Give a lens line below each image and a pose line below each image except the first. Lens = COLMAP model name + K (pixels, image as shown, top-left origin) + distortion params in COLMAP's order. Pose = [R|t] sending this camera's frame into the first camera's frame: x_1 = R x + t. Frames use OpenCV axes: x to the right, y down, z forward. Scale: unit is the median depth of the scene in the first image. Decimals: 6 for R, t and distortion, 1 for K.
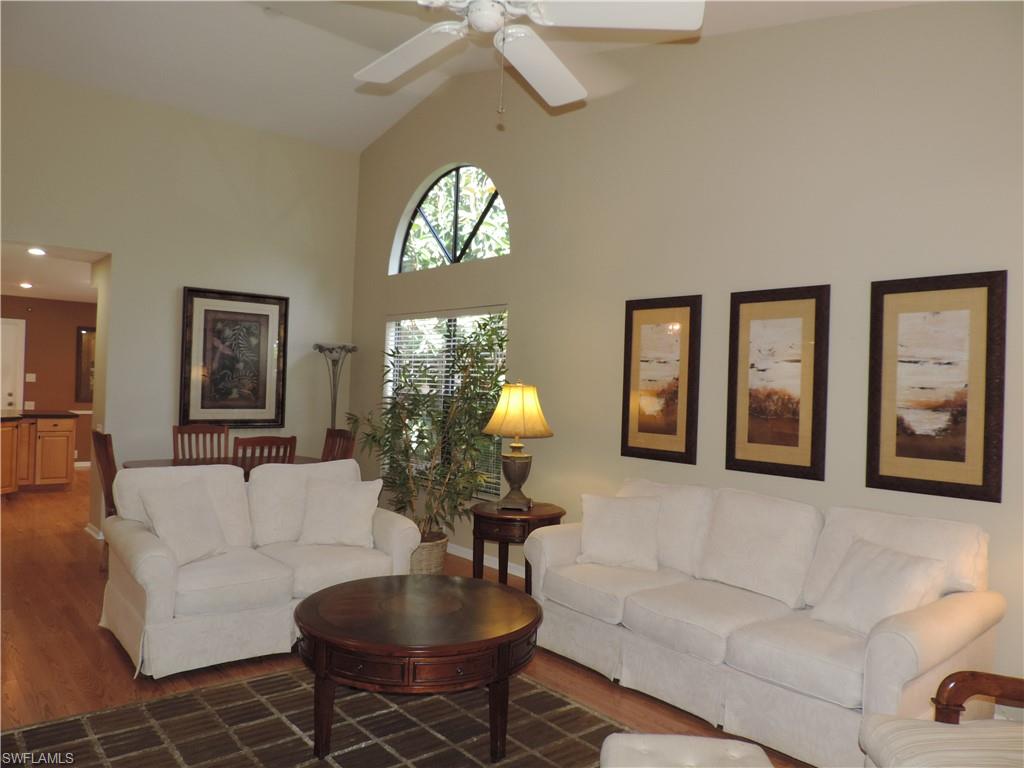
lens RADIAL K [[734.8, 0, 512.0], [0, 734.8, 384.0], [0, 0, 1]] dist [-0.018788, 0.004411]
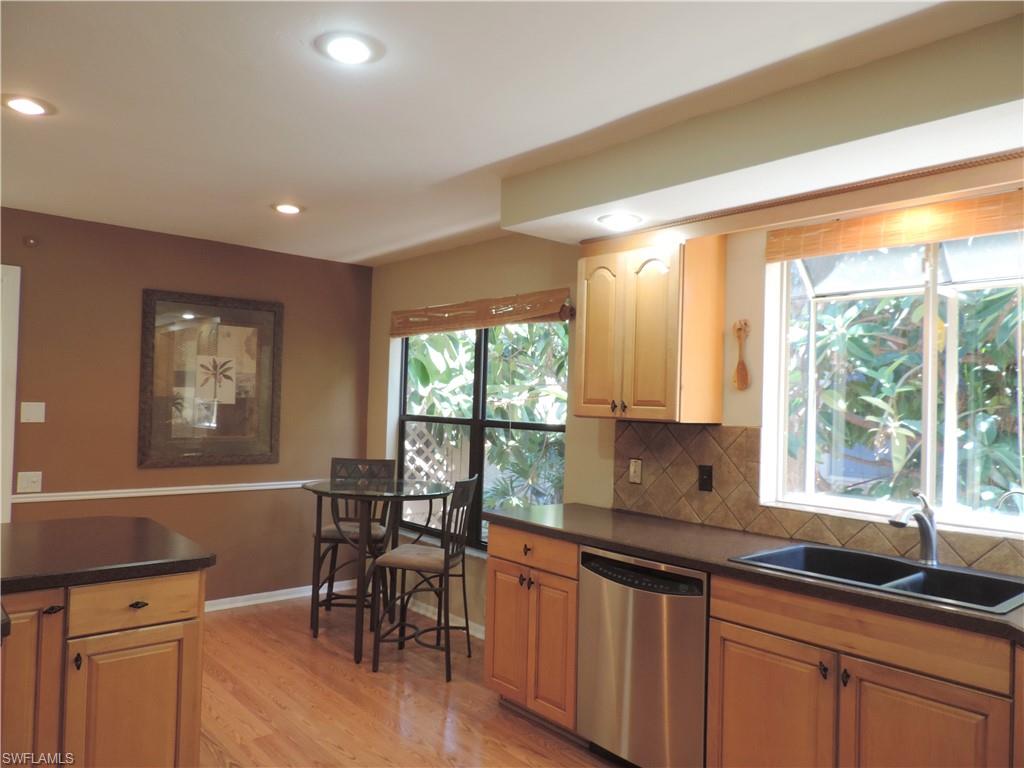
lens RADIAL K [[734.8, 0, 512.0], [0, 734.8, 384.0], [0, 0, 1]] dist [-0.018788, 0.004411]
pose [[0.999932, -0.005319, 0.010376, -0.398069], [0.005562, 0.999708, -0.023535, -0.013263], [-0.010247, 0.023592, 0.999669, 0.592486]]
